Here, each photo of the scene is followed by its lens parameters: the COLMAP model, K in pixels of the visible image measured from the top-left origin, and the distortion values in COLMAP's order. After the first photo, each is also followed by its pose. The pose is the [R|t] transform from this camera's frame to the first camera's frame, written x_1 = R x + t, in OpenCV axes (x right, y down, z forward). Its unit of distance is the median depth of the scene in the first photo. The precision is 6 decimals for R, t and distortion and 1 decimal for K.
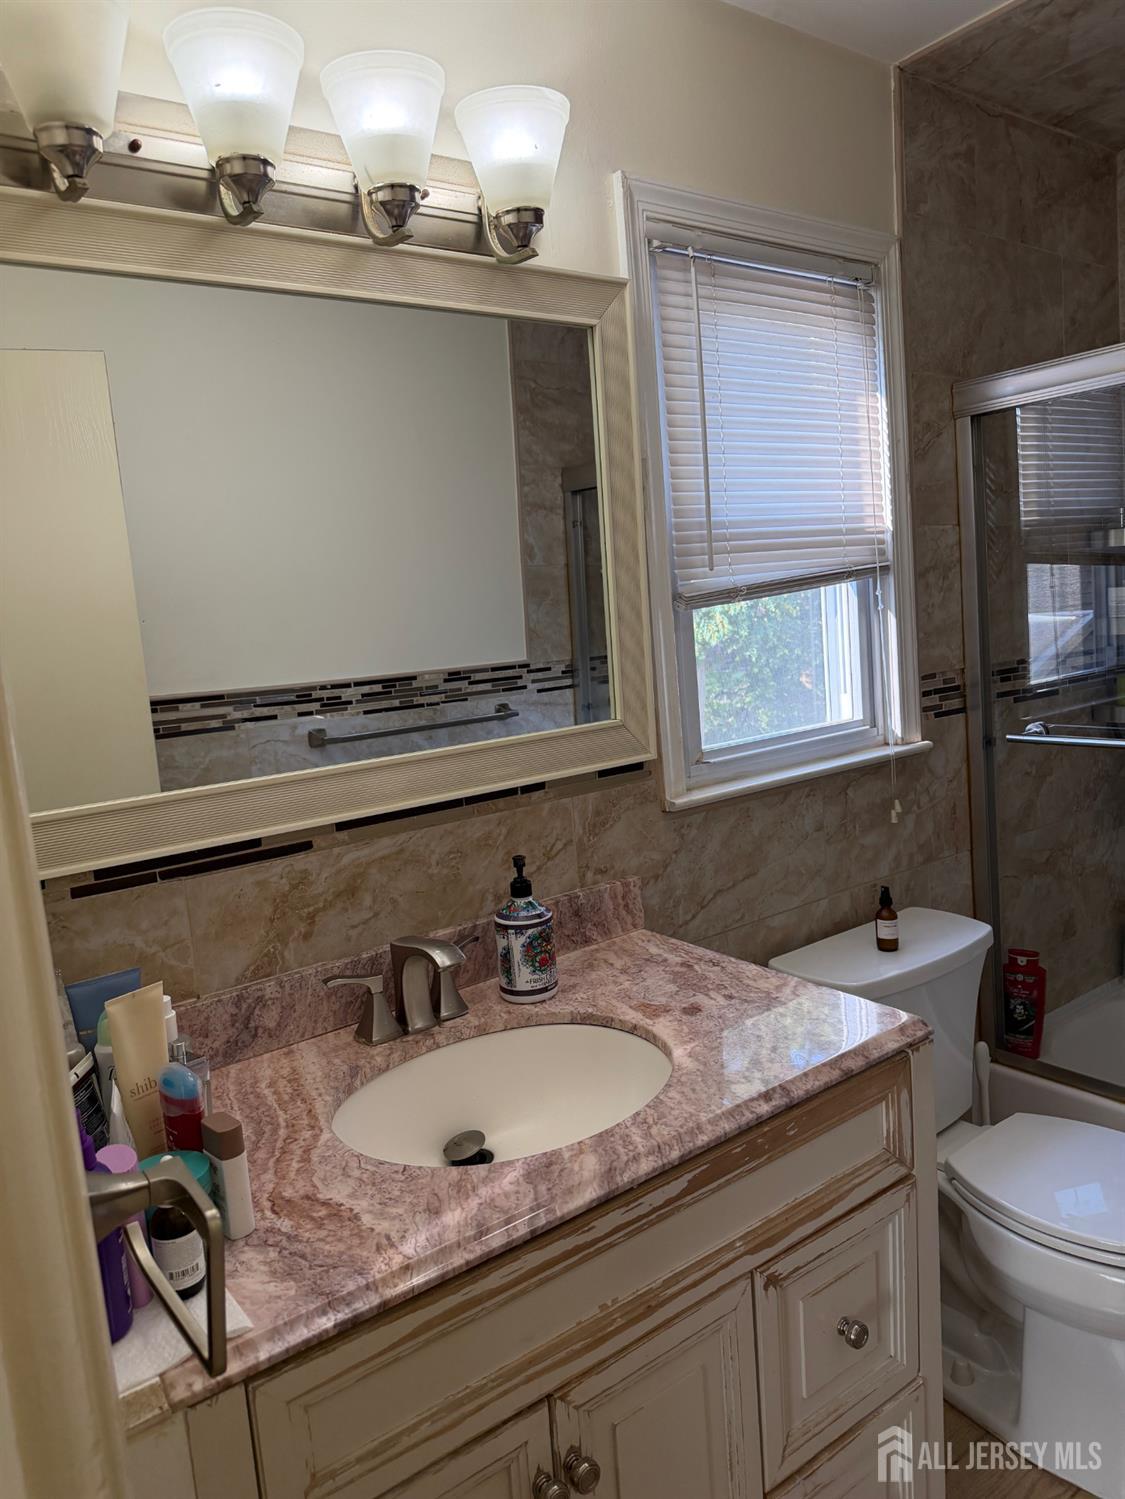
lens RADIAL K [[1063.7, 0, 565.9], [0, 1063.7, 755.2], [0, 0, 1]] dist [0.037184, -0.045119]
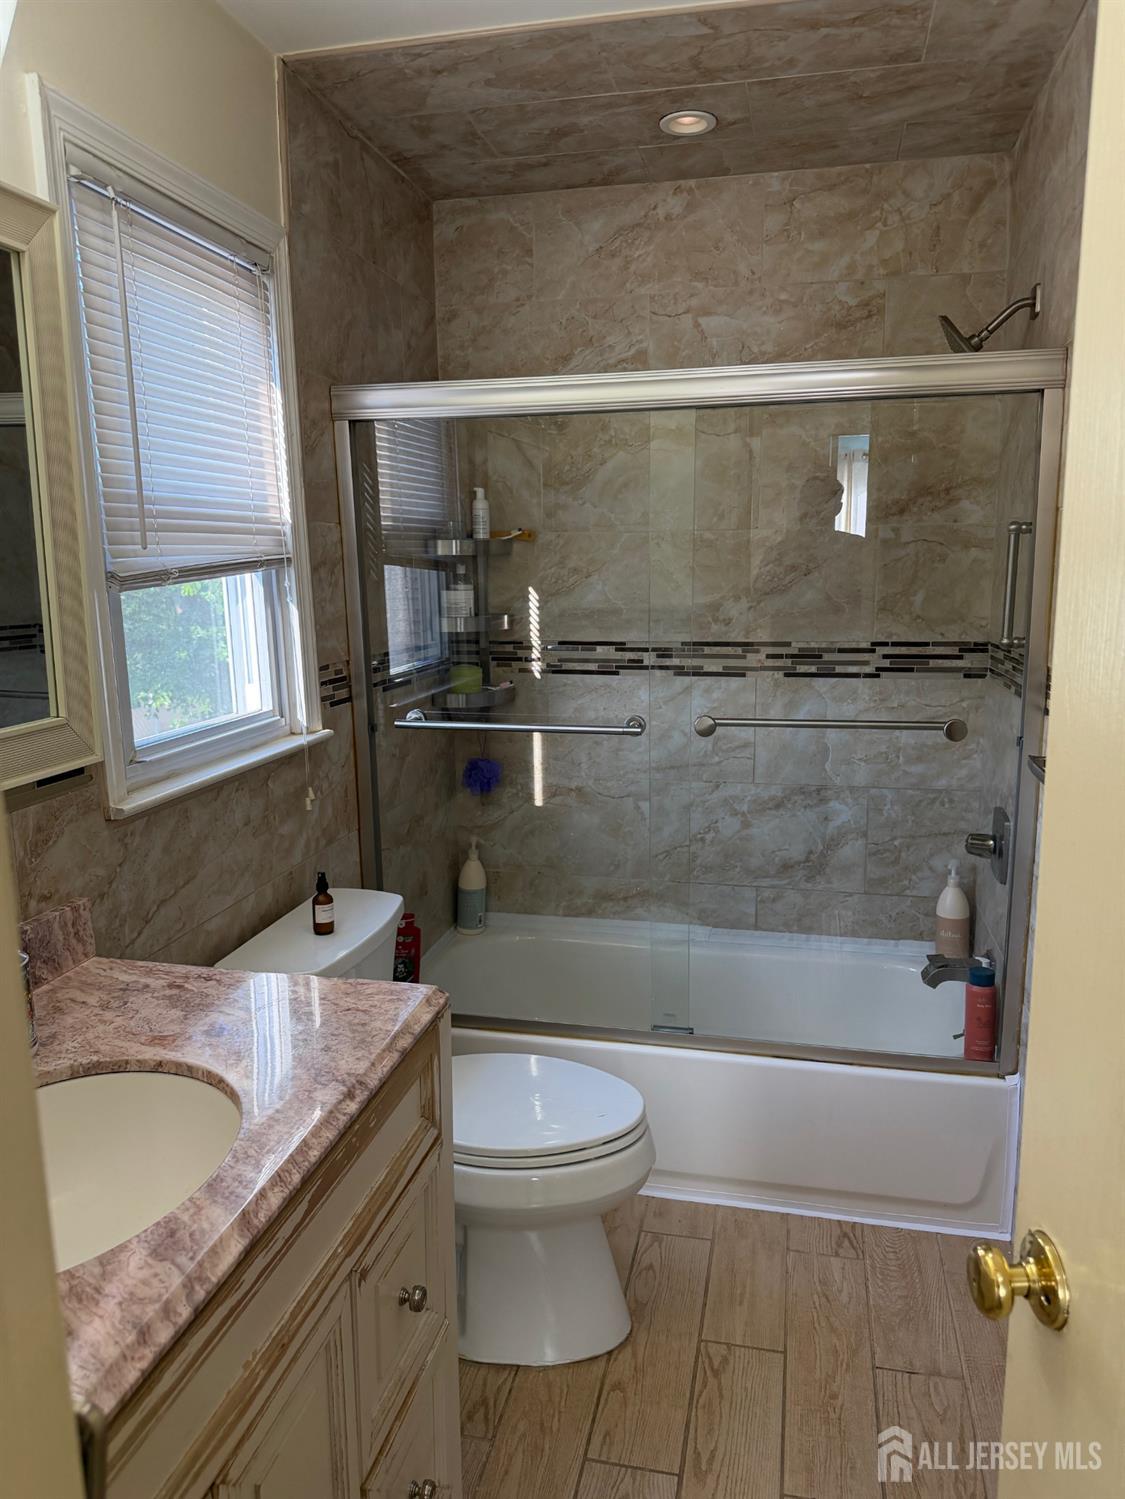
lens RADIAL K [[1063.7, 0, 574.8], [0, 1063.7, 754.6], [0, 0, 1]] dist [0.037184, -0.045119]
pose [[0.749561, -0.051957, 0.659893, -0.187111], [0.040944, 0.998645, 0.032122, -0.013712], [-0.660668, 0.002941, 0.750673, 0.069406]]
